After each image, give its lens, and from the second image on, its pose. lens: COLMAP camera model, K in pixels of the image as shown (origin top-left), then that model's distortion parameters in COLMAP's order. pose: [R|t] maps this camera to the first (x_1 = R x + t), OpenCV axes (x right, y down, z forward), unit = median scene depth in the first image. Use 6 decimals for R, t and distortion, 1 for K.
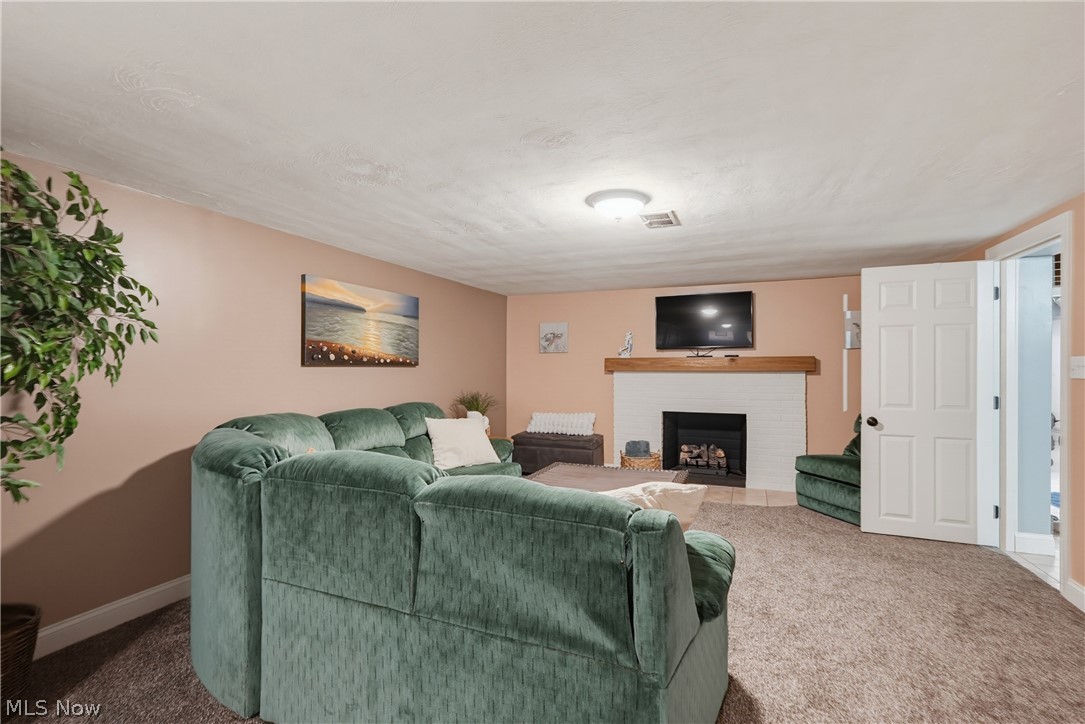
lens RADIAL K [[500.8, 0, 541.9], [0, 500.8, 364.1], [0, 0, 1]] dist [-0.009283, 0.005249]
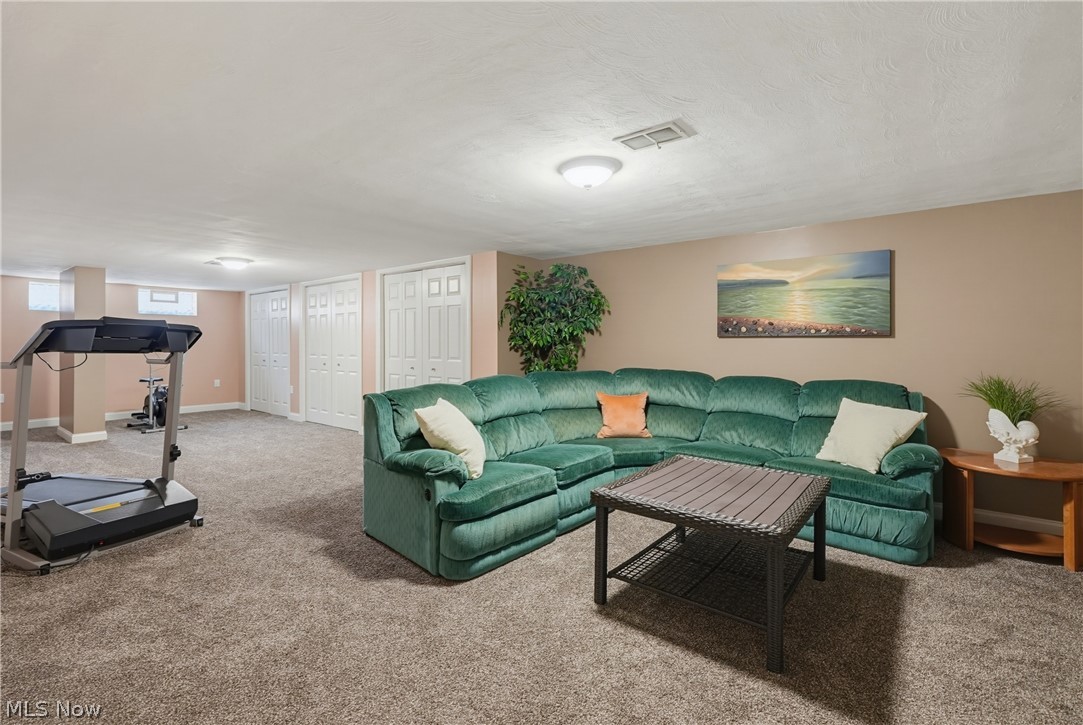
lens RADIAL K [[499.9, 0, 544.9], [0, 499.9, 339.6], [0, 0, 1]] dist [-0.009283, 0.005249]
pose [[-0.276957, -0.002845, -0.960878, 0.756037], [0.002830, 0.999989, -0.003777, 0.011579], [0.960878, -0.003765, -0.276946, 0.796393]]
